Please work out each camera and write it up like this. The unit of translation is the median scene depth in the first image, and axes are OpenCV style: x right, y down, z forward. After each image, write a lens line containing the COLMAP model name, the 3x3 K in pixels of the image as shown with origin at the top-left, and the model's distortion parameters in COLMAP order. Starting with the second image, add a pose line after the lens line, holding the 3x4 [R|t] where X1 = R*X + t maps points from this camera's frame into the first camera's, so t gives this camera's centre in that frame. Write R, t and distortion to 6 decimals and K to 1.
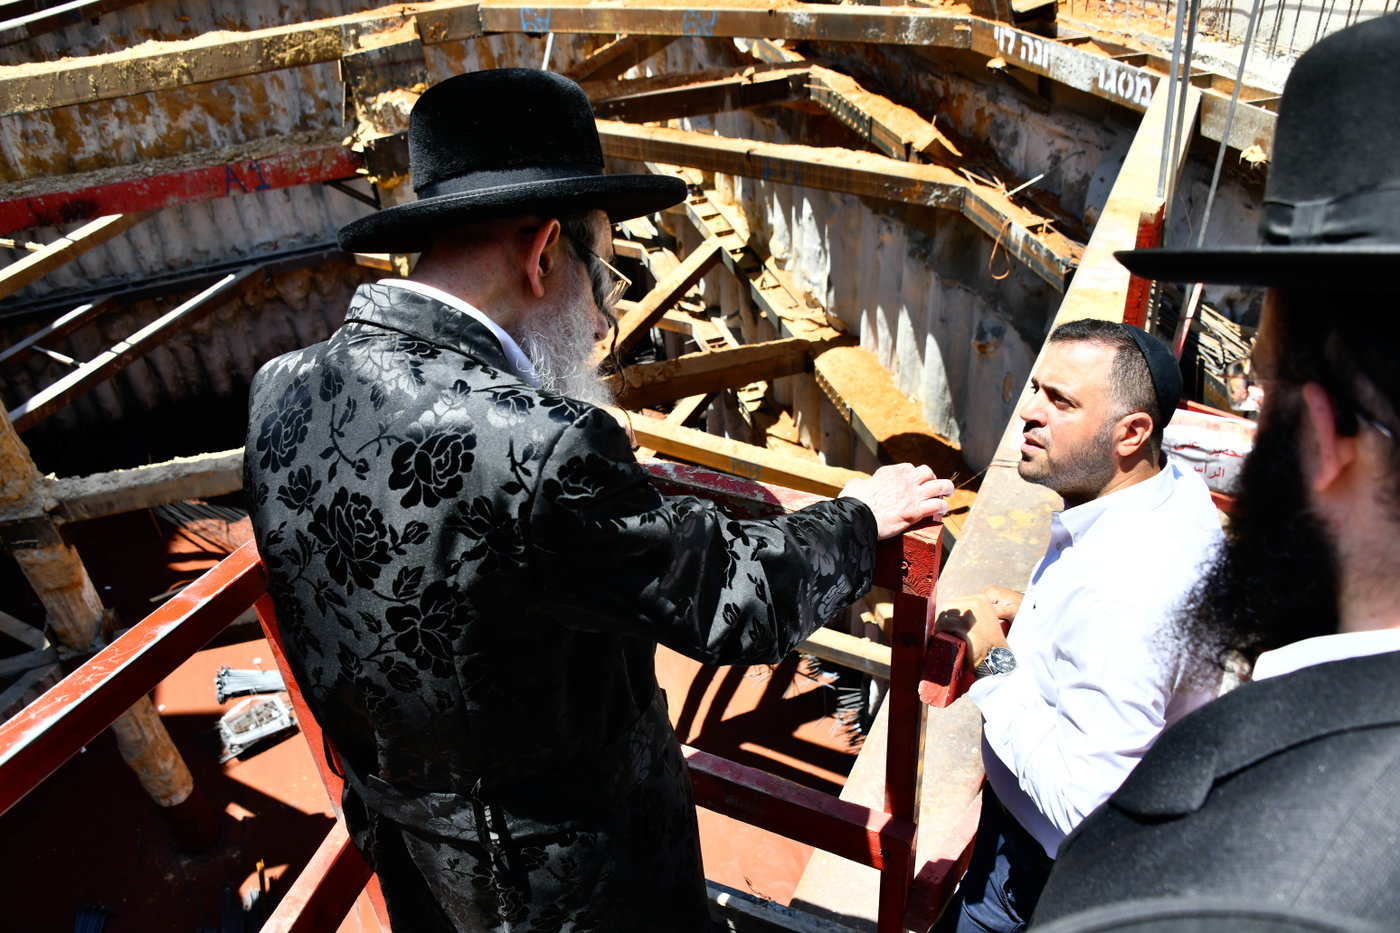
lens RADIAL K [[1127.9, 0, 695.2], [0, 1127.9, 466.6], [0, 0, 1]] dist [-0.151865, 0.076081]
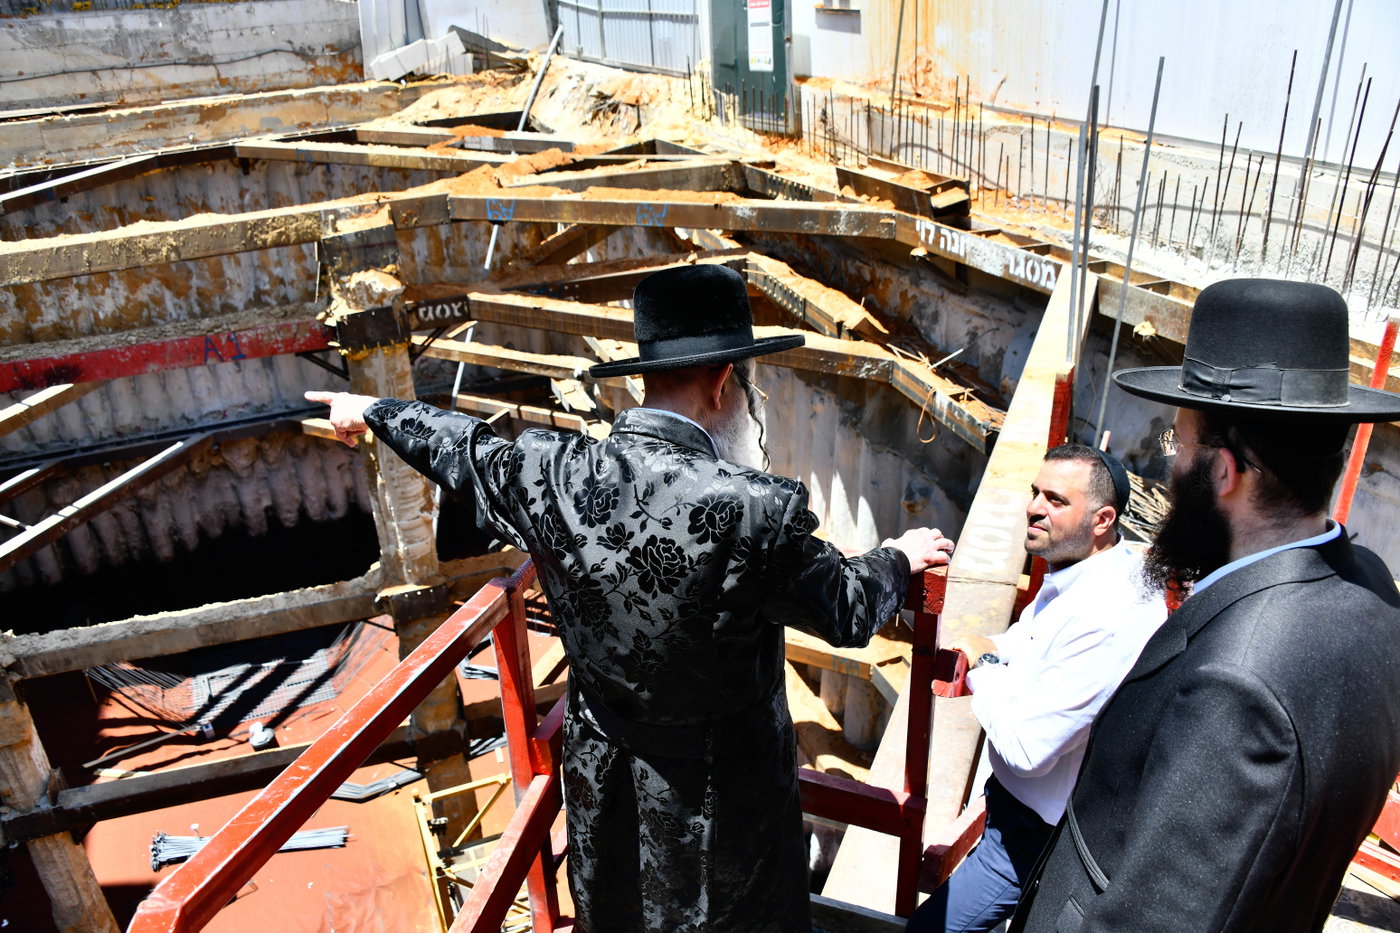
lens RADIAL K [[1127.9, 0, 691.8], [0, 1127.9, 464.1], [0, 0, 1]] dist [-0.151865, 0.076081]
pose [[0.997590, -0.002162, 0.069345, -0.027170], [0.012972, 0.987701, -0.155818, 0.017111], [-0.068156, 0.156342, 0.985349, -0.058637]]
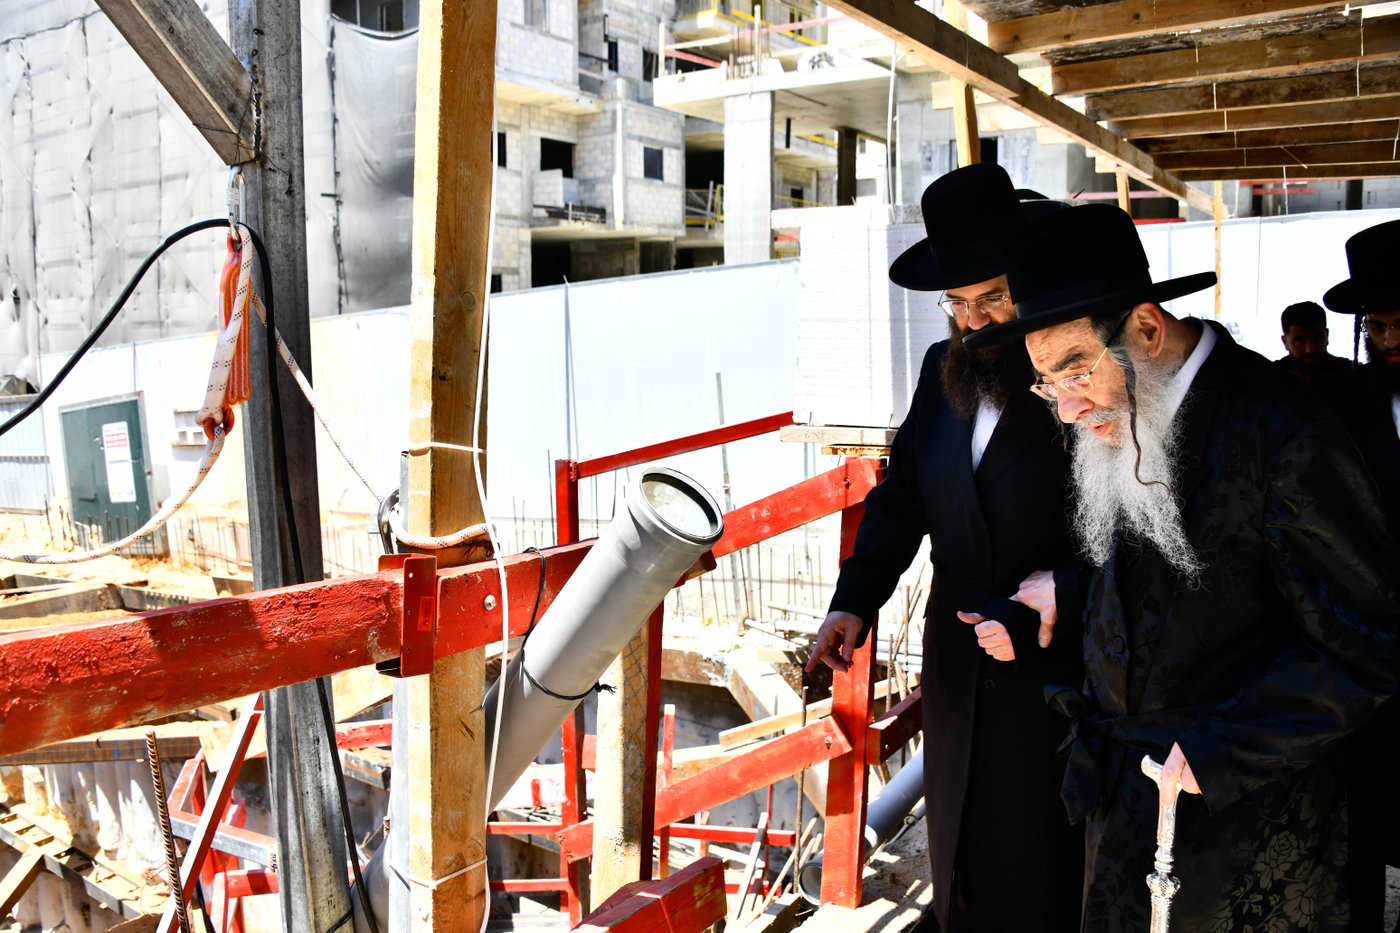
lens RADIAL K [[1127.9, 0, 705.3], [0, 1127.9, 466.1], [0, 0, 1]] dist [-0.151865, 0.076081]
pose [[0.788209, -0.045394, 0.613731, -0.108562], [0.343436, 0.859984, -0.377464, 0.098054], [-0.510664, 0.508298, 0.693437, -0.216122]]
